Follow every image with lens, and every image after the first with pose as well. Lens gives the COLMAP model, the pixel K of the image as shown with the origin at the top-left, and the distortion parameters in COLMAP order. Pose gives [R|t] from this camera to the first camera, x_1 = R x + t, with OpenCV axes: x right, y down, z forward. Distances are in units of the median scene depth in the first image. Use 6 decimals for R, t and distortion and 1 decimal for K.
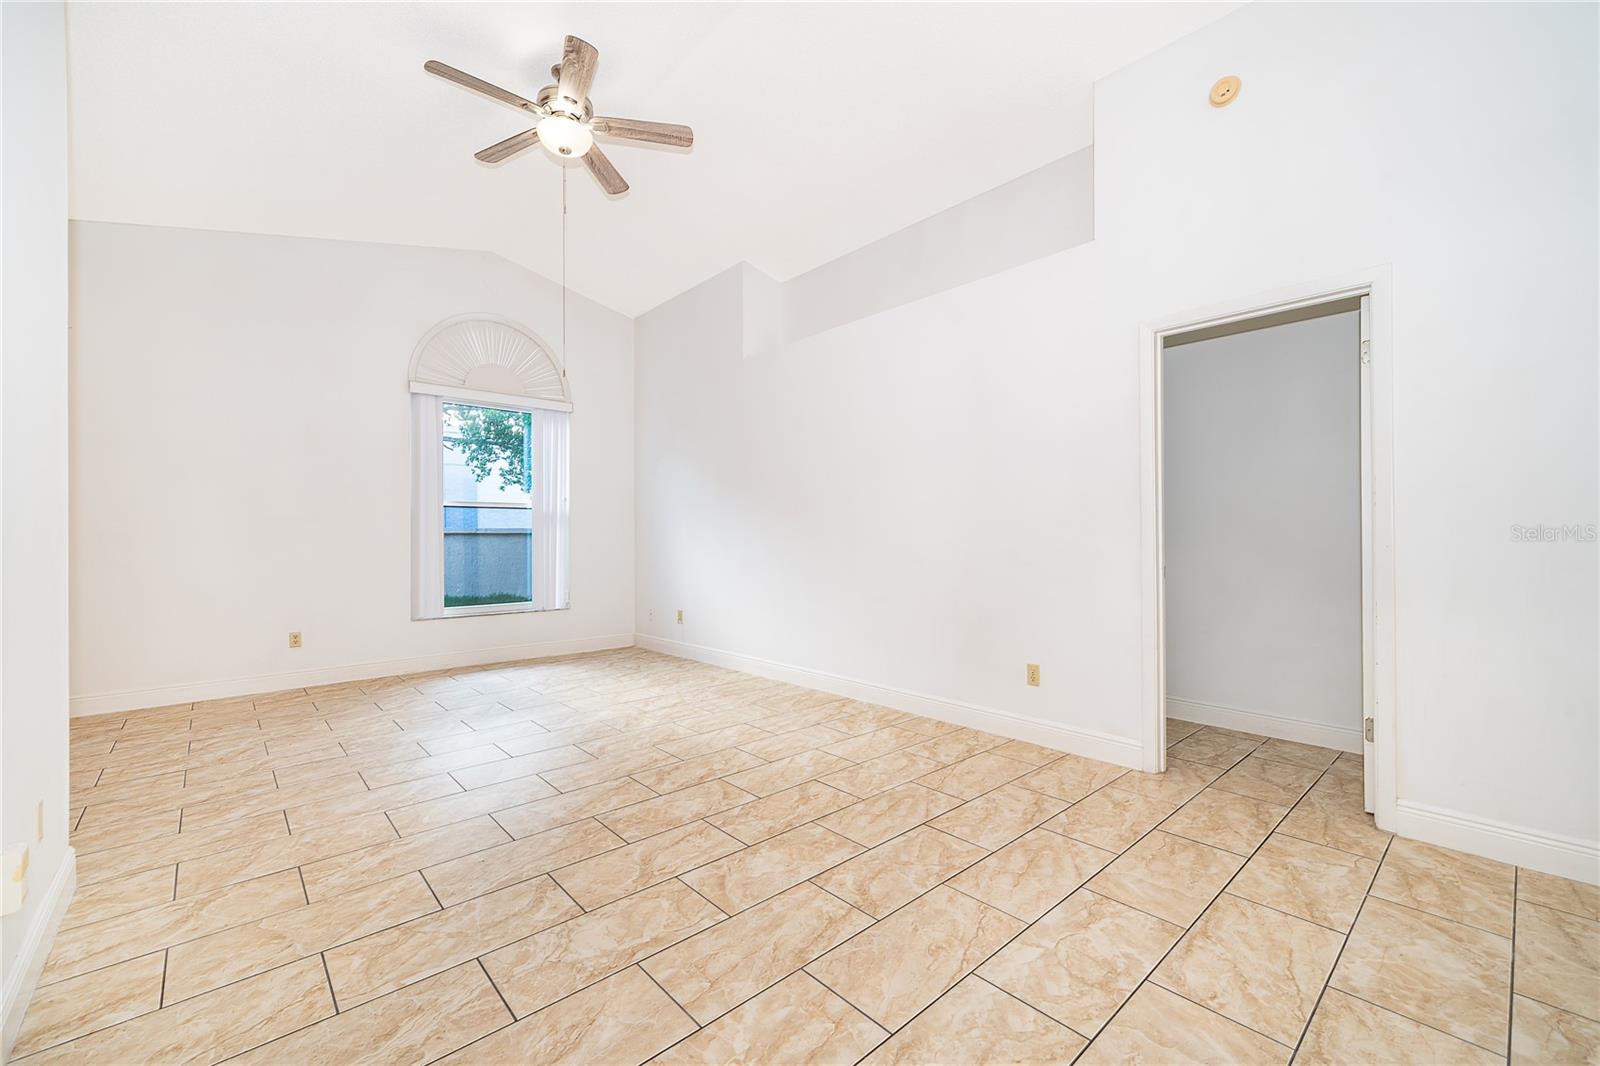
lens RADIAL K [[662.5, 0, 800.0], [0, 662.5, 533.0], [0, 0, 1]] dist [-0.000035, 0.000235]
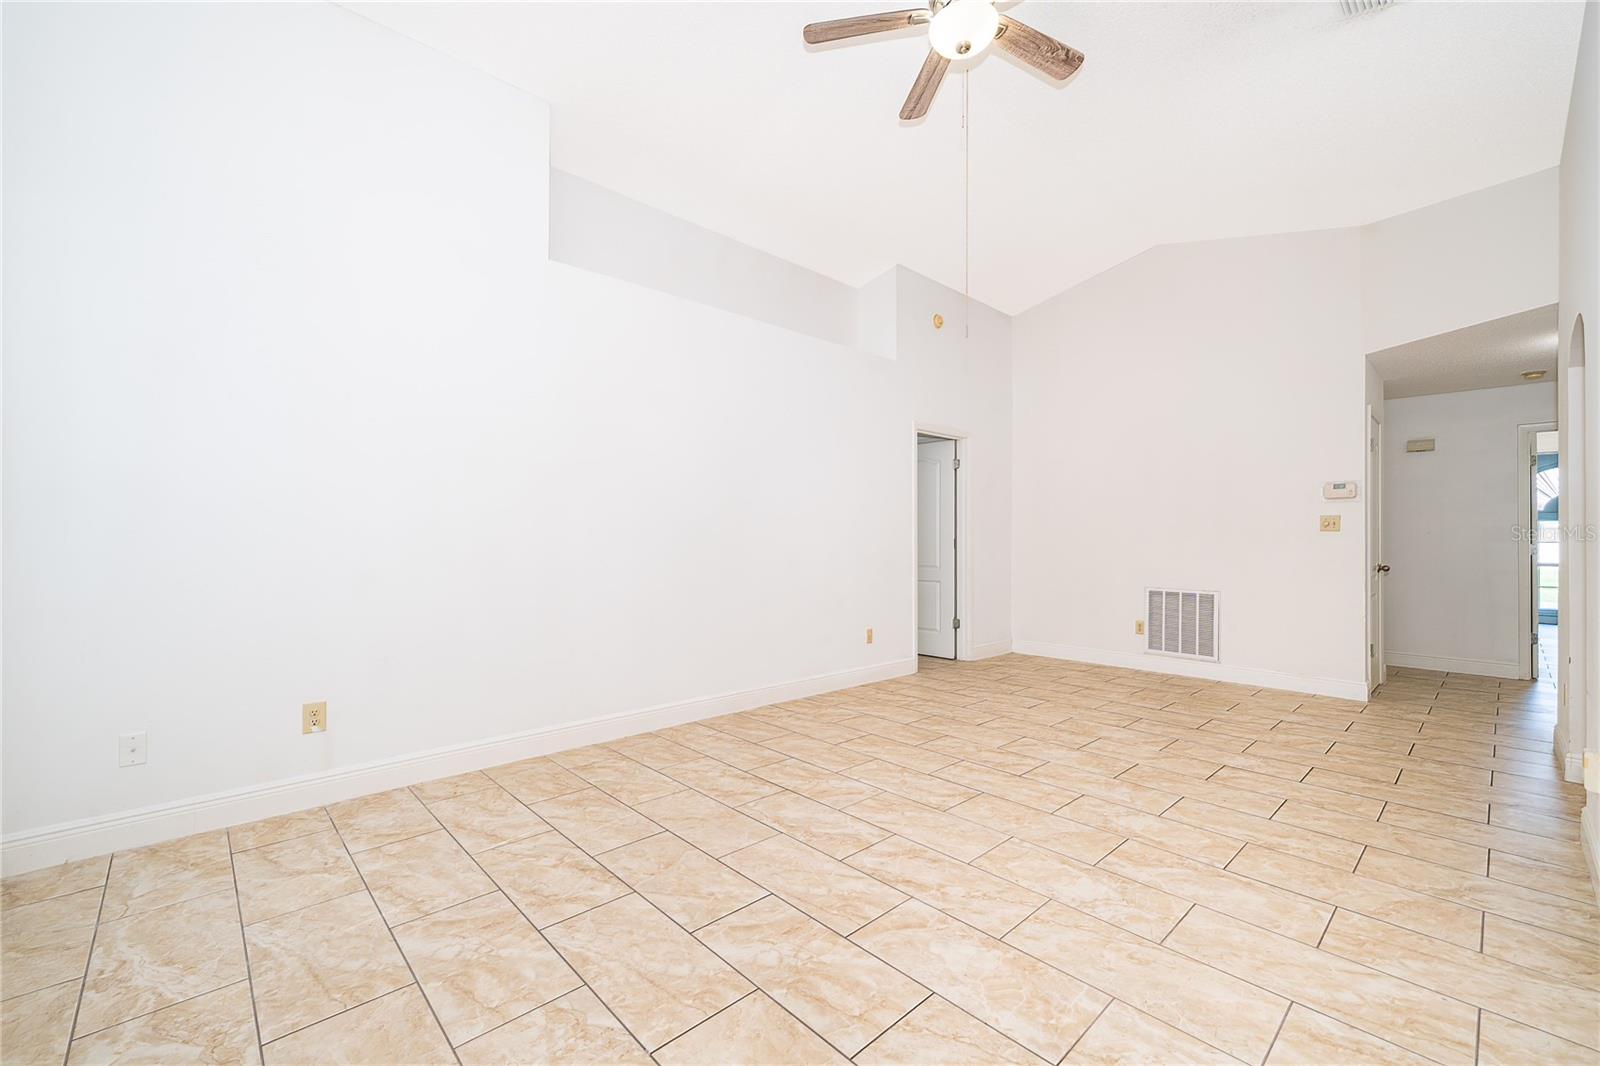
lens RADIAL K [[667.3, 0, 802.6], [0, 667.3, 524.0], [0, 0, 1]] dist [0.000201, 0.000466]
pose [[-0.030348, 0.028372, 0.999137, -1.290574], [-0.009053, 0.999548, -0.028658, 0.012655], [-0.999498, -0.009915, -0.030078, 1.374670]]
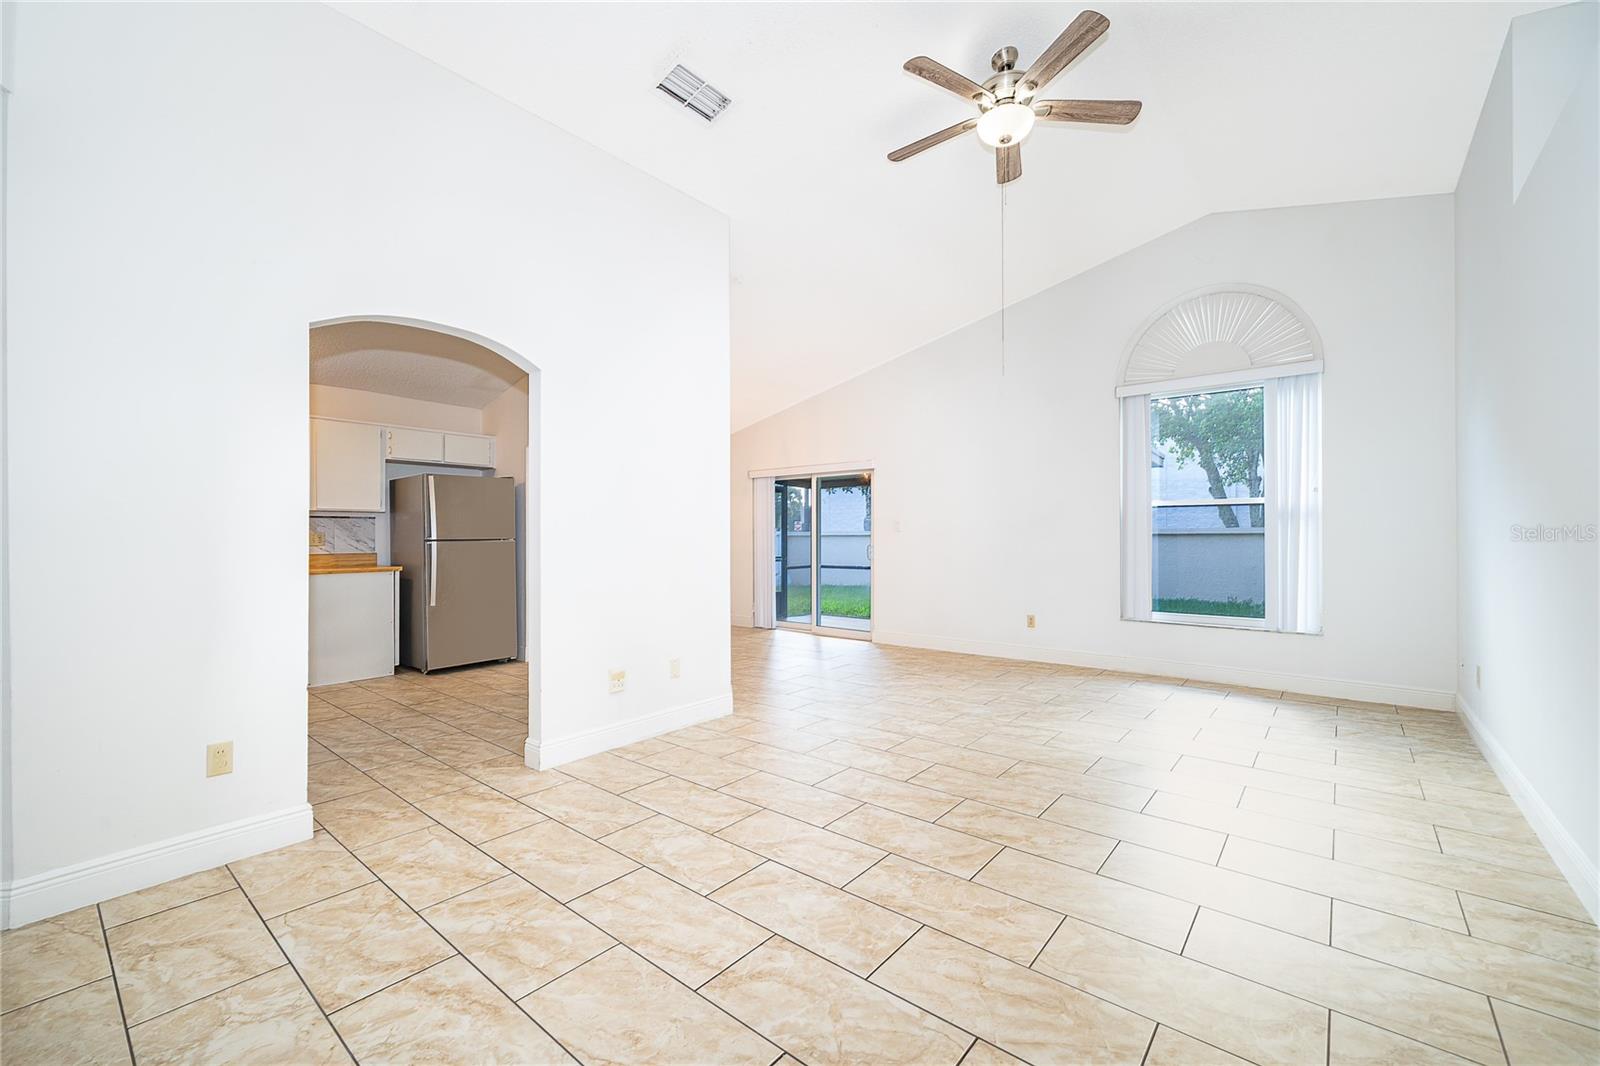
lens RADIAL K [[653.3, 0, 793.1], [0, 653.3, 534.4], [0, 0, 1]] dist [0.000286, 0.000154]
pose [[0.138611, 0.001428, -0.990346, 0.616698], [0.003910, 0.999990, 0.001989, -0.006887], [0.990339, -0.004148, 0.138604, 0.635902]]
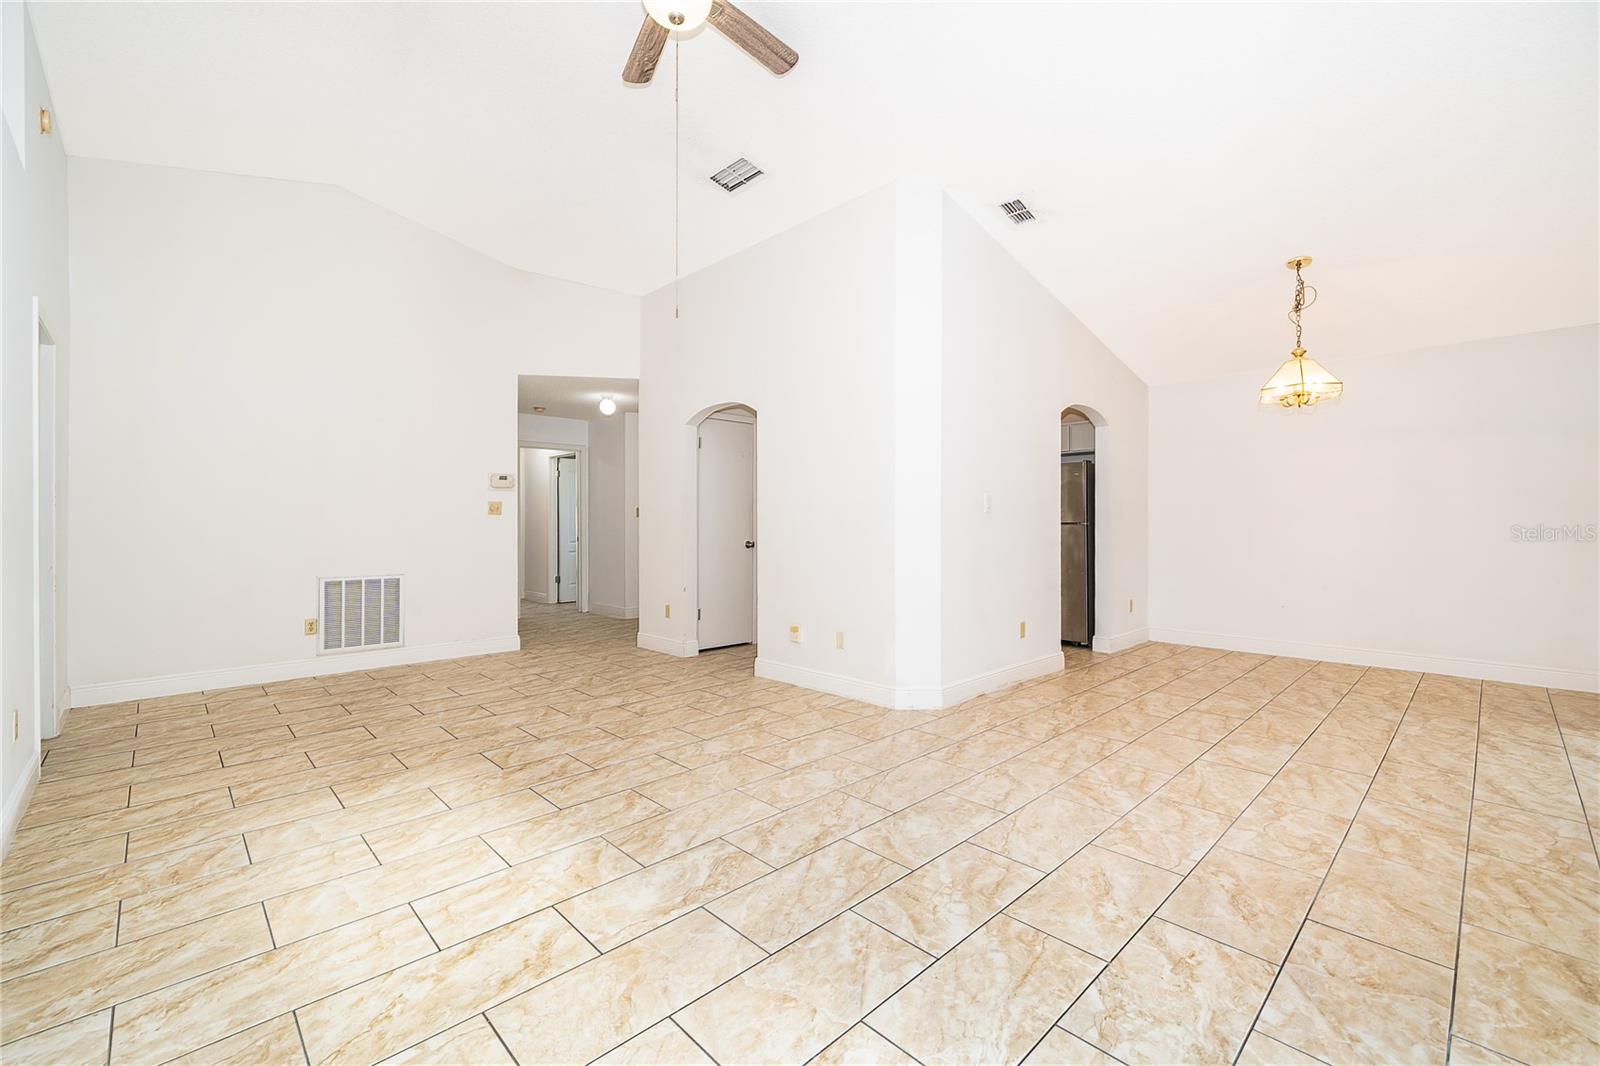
lens RADIAL K [[667.3, 0, 802.6], [0, 667.3, 524.0], [0, 0, 1]] dist [0.000201, 0.000466]
pose [[-0.999165, 0.006502, -0.040336, -0.530802], [0.006538, 0.999978, -0.000746, 0.005568], [0.040331, -0.001009, -0.999186, 2.011357]]
